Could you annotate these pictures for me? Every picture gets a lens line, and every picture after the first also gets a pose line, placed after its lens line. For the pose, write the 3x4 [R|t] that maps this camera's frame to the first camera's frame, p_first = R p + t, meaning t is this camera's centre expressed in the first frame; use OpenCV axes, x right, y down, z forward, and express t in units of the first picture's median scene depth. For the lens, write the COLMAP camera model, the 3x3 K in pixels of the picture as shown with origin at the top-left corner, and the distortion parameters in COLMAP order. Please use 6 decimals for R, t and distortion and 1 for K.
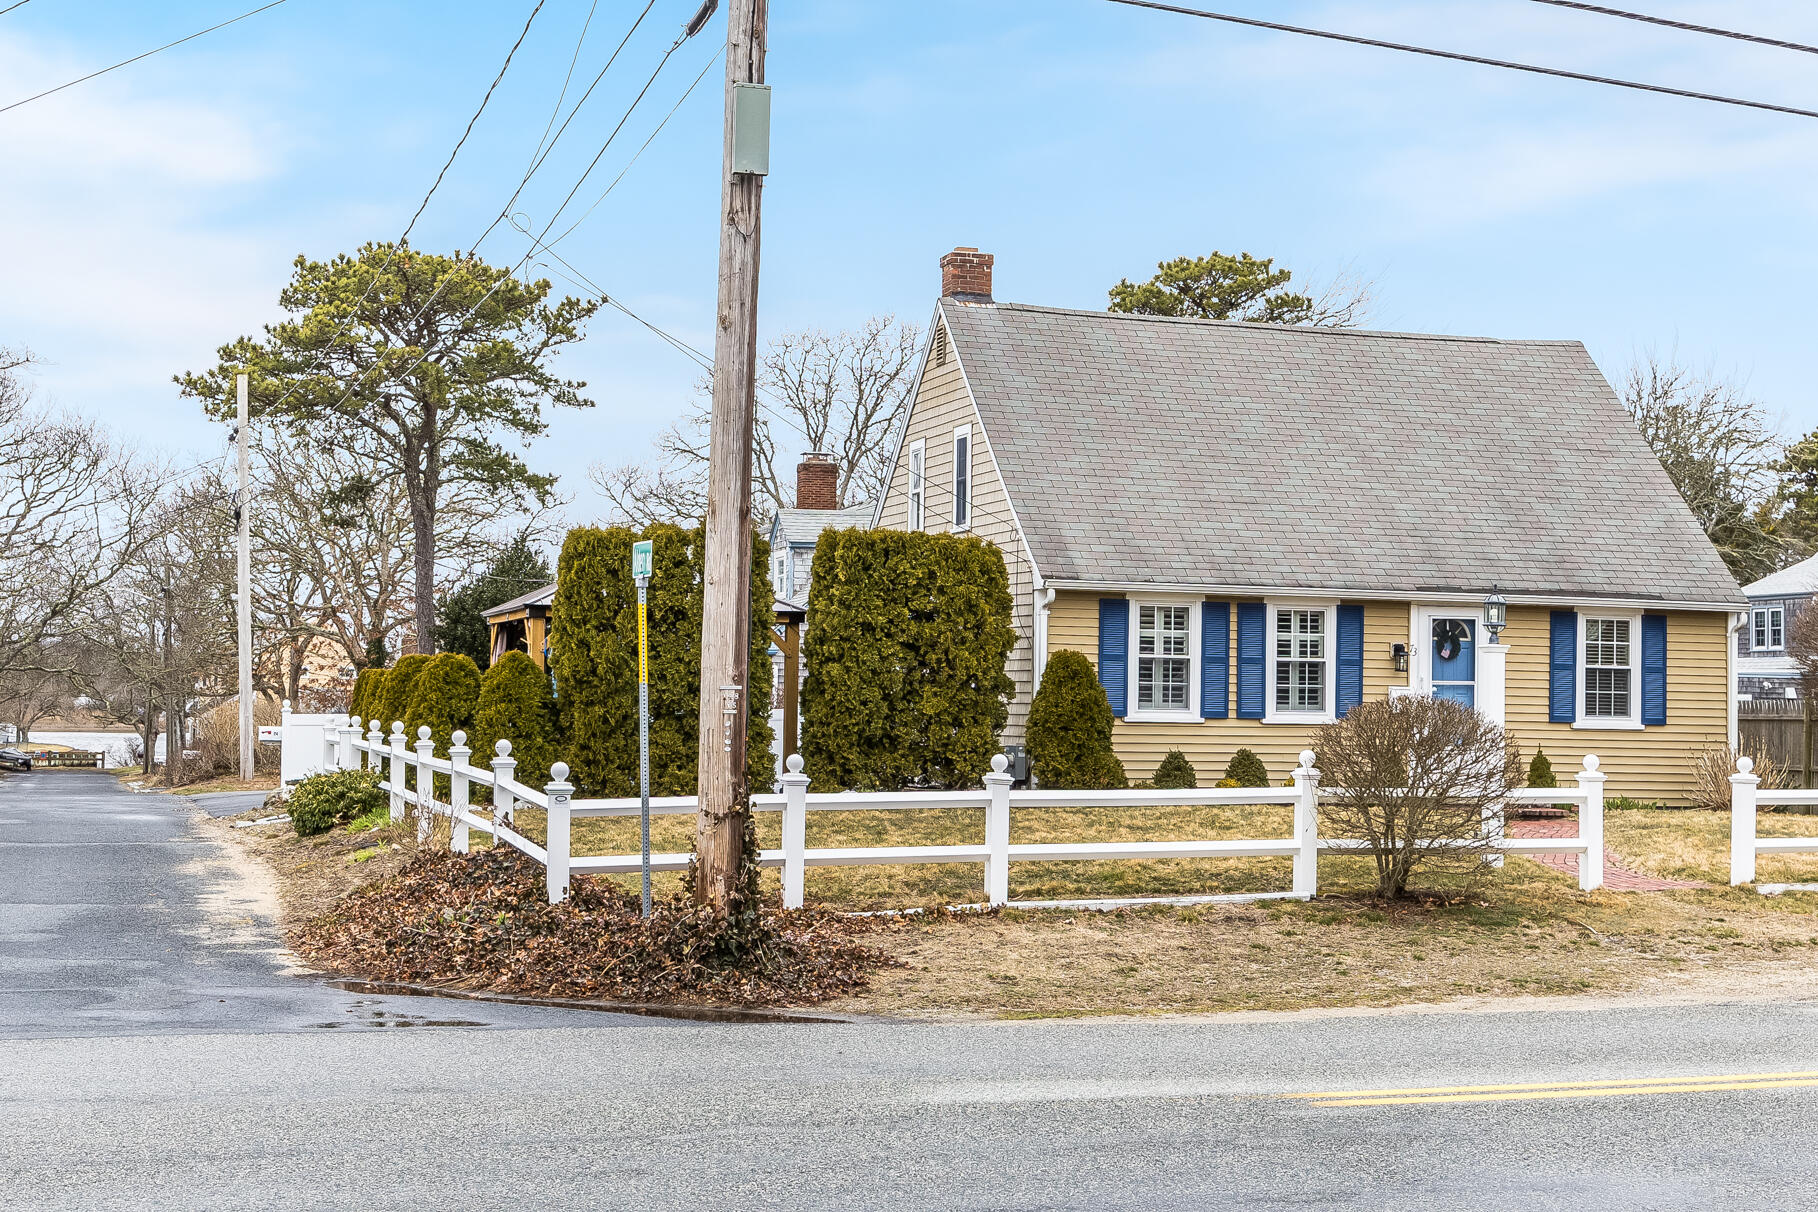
lens RADIAL K [[2700.9, 0, 910.3], [0, 2700.9, 623.0], [0, 0, 1]] dist [-0.010064, 0.000000]
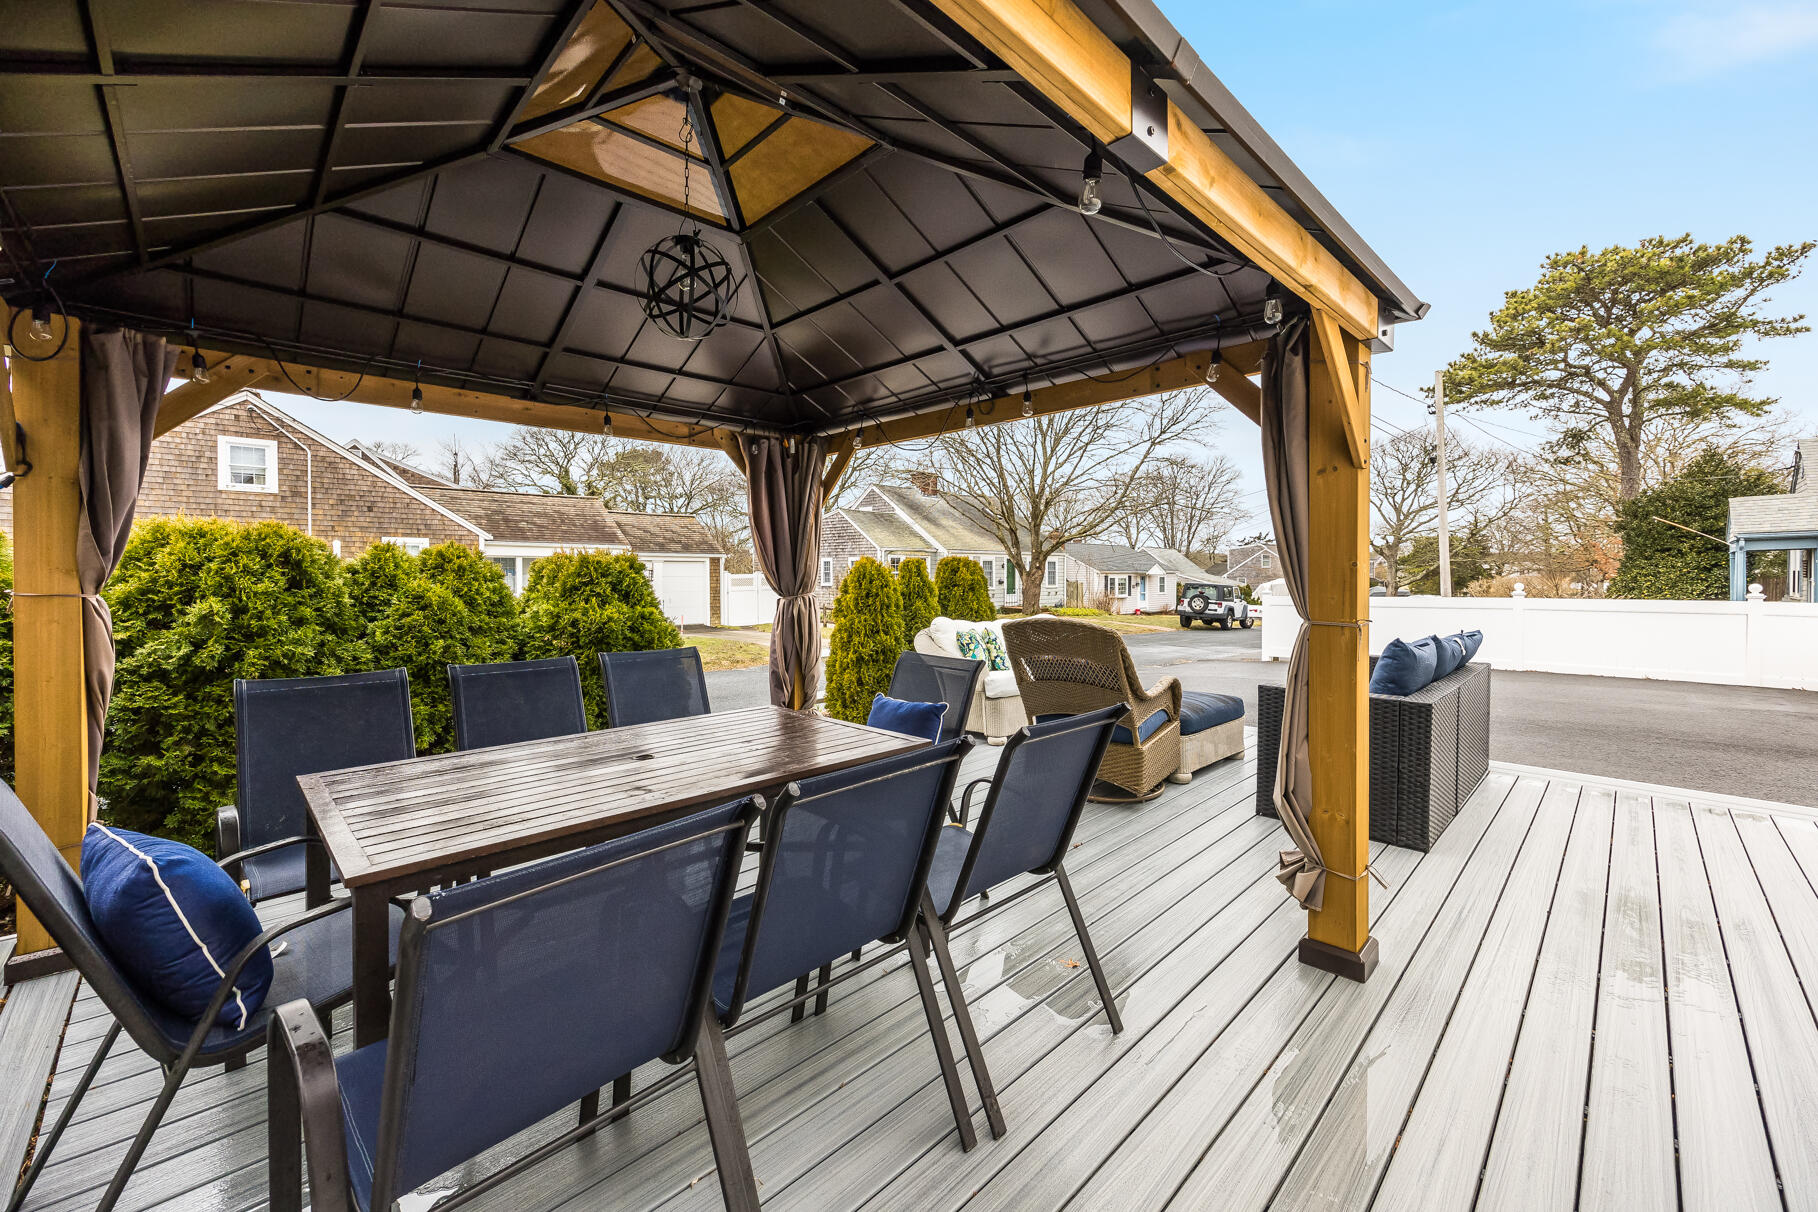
lens RADIAL K [[760.3, 0, 908.9], [0, 760.3, 598.7], [0, 0, 1]] dist [0.004204, 0.000088]
pose [[0.457517, 0.002698, -0.889197, 0.004569], [0.039197, 0.998962, 0.023199, 0.031542], [0.888337, -0.045467, 0.456936, 0.968258]]
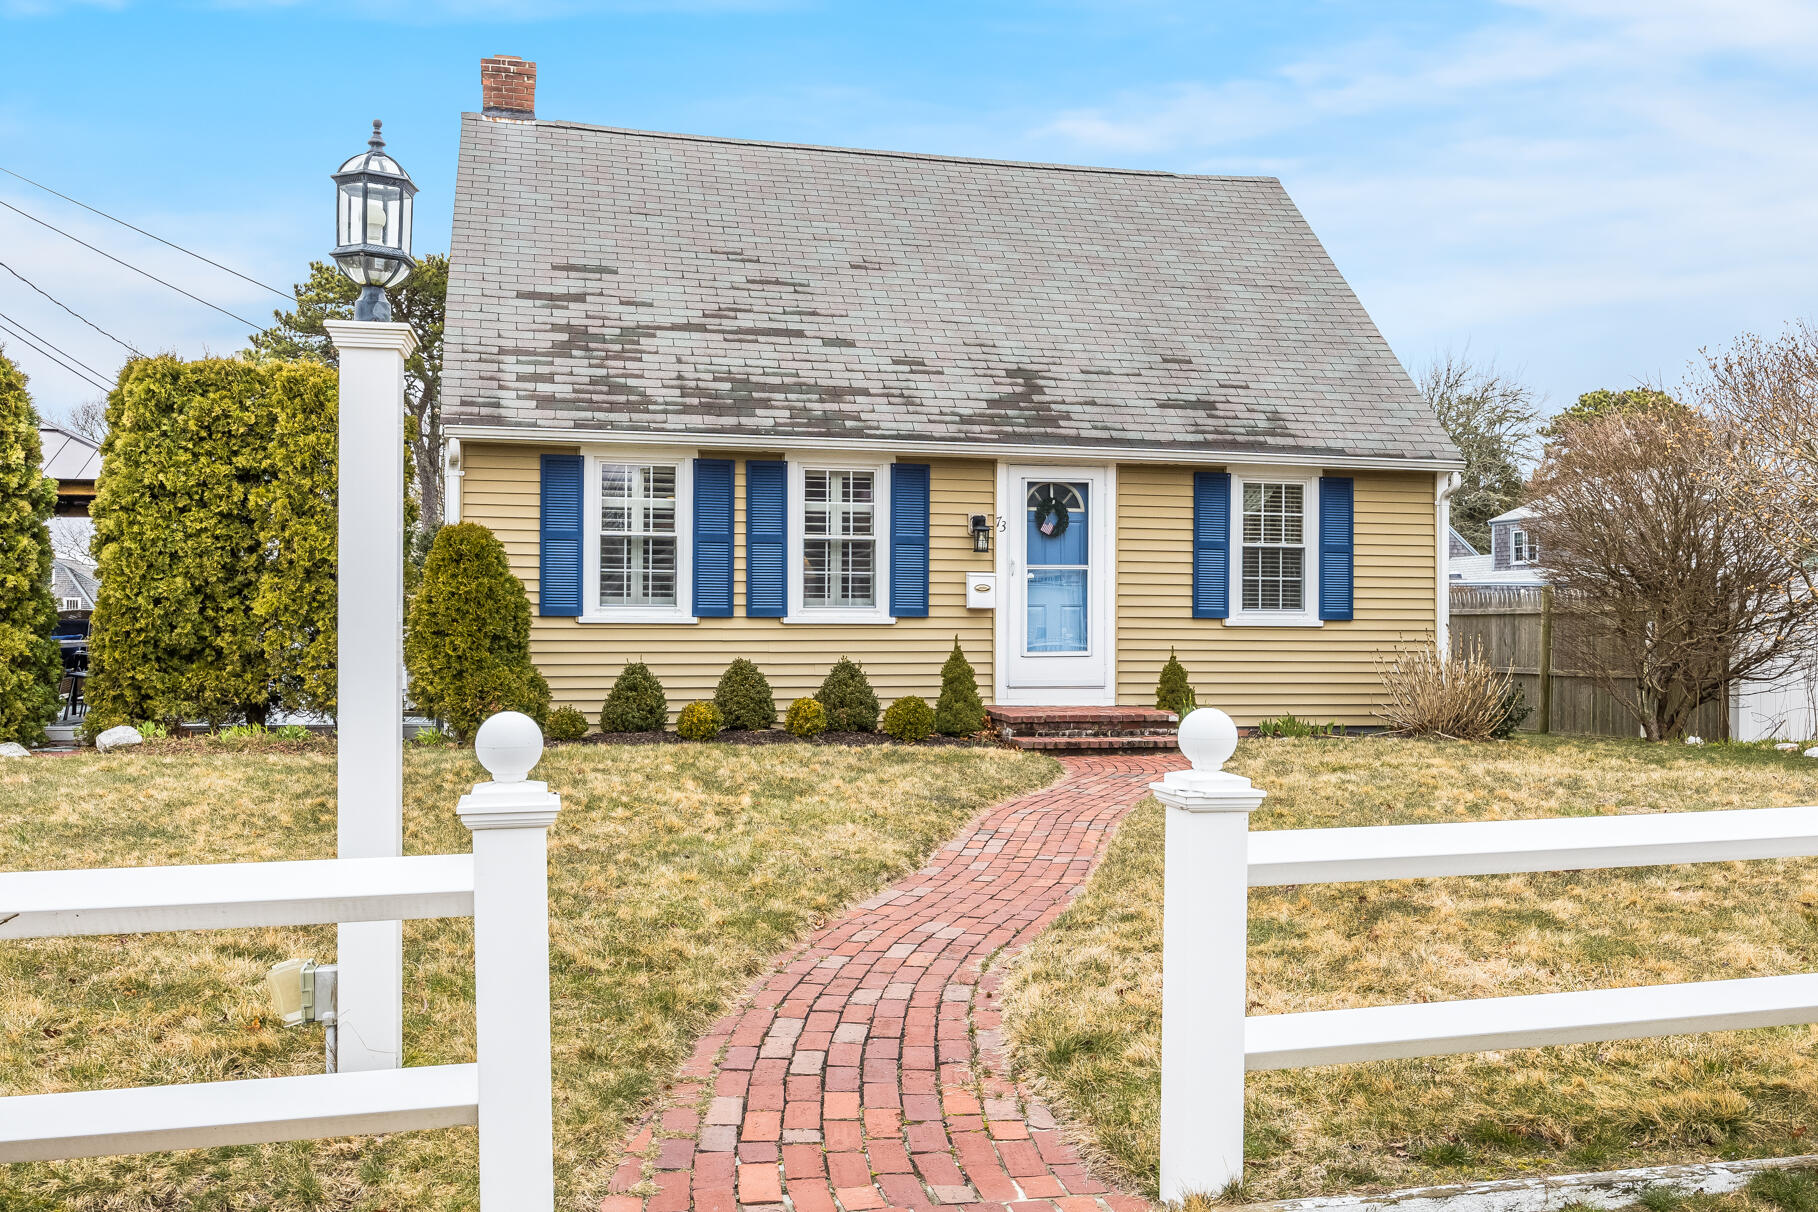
lens RADIAL K [[1592.1, 0, 915.0], [0, 1592.1, 634.7], [0, 0, 1]] dist [-0.003004, 0.001428]
pose [[0.997617, -0.011084, -0.068092, 0.191710], [0.013670, 0.999198, 0.037630, 0.023753], [0.067621, -0.038471, 0.996969, 0.554316]]
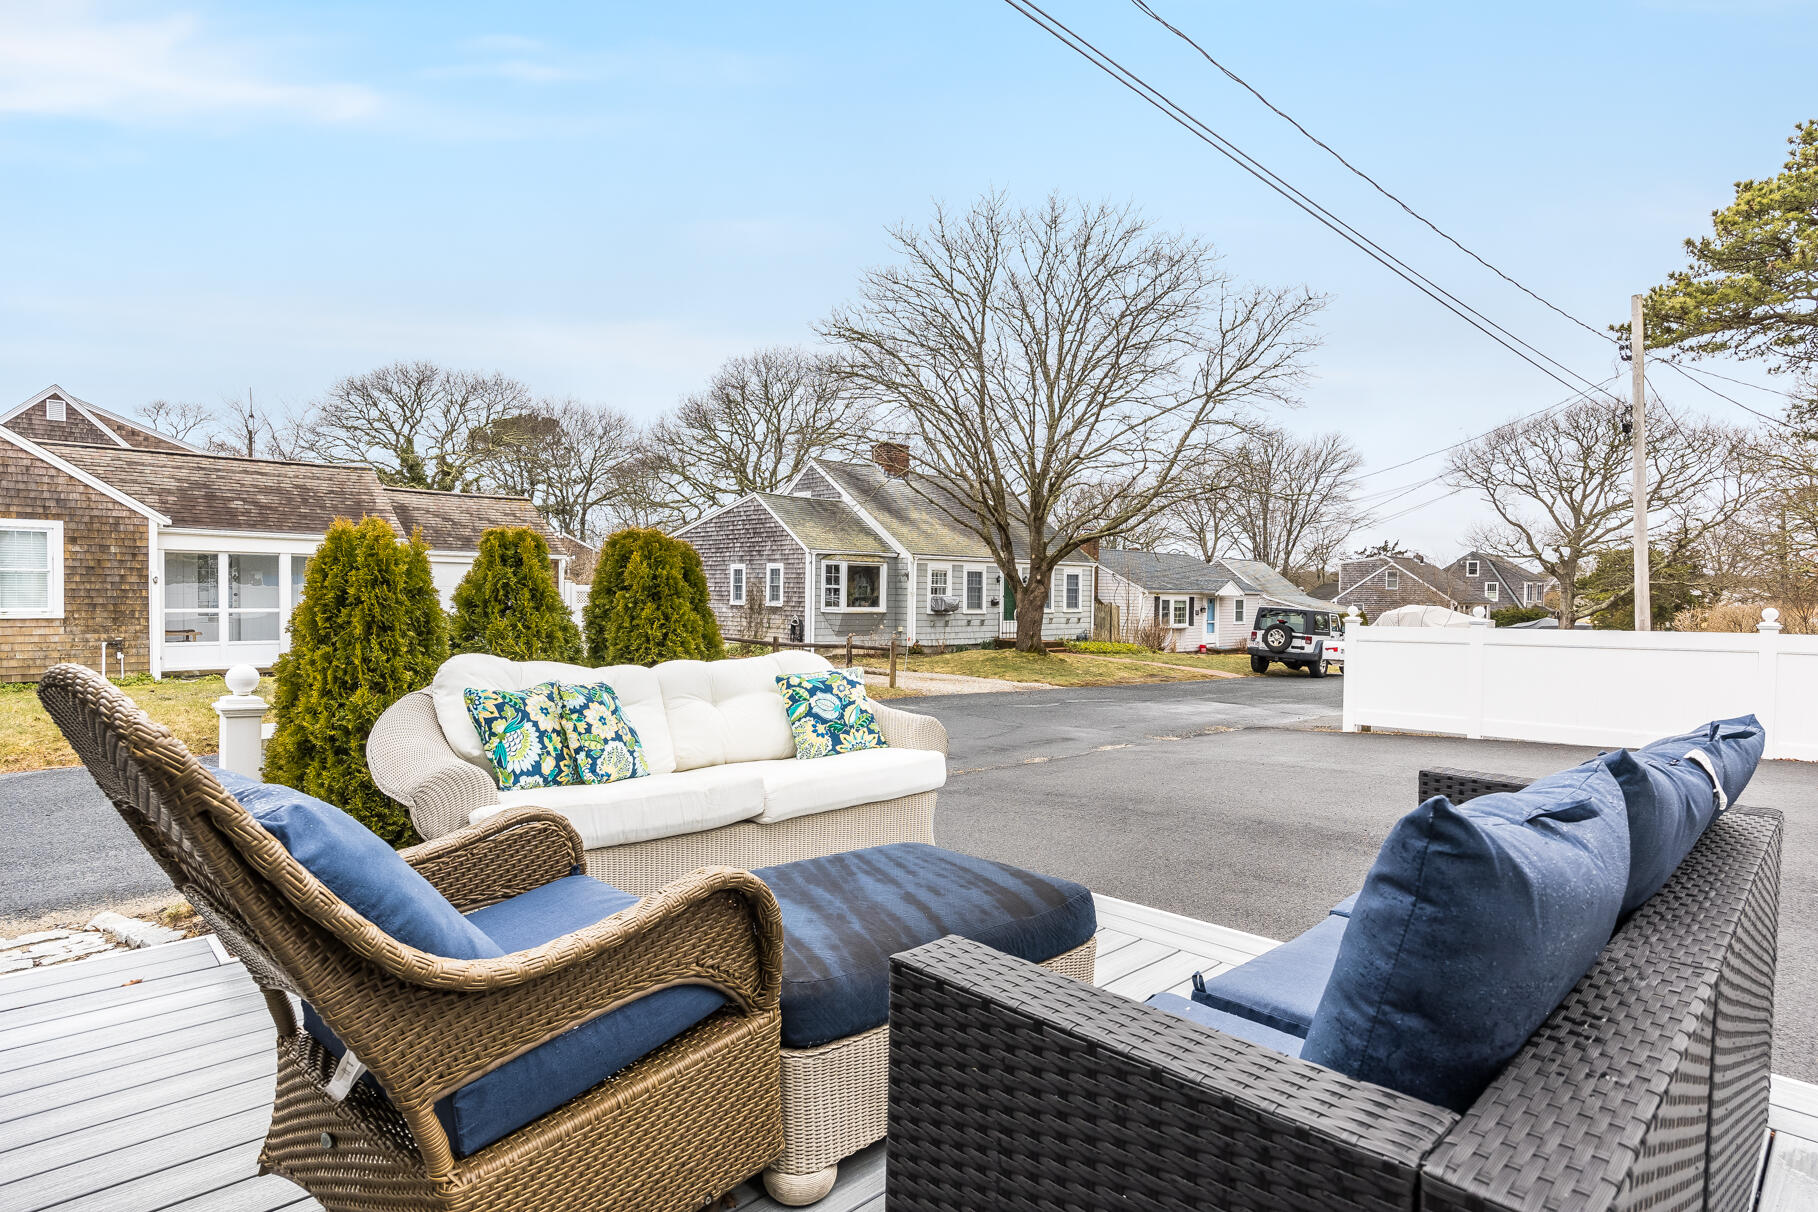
lens RADIAL K [[1006.6, 0, 912.6], [0, 1006.6, 632.6], [0, 0, 1]] dist [-0.005838, -0.003468]
pose [[0.444702, 0.013255, -0.895581, -0.045807], [0.026520, 0.999257, 0.027958, 0.037098], [0.895286, -0.036184, 0.444020, 1.062371]]
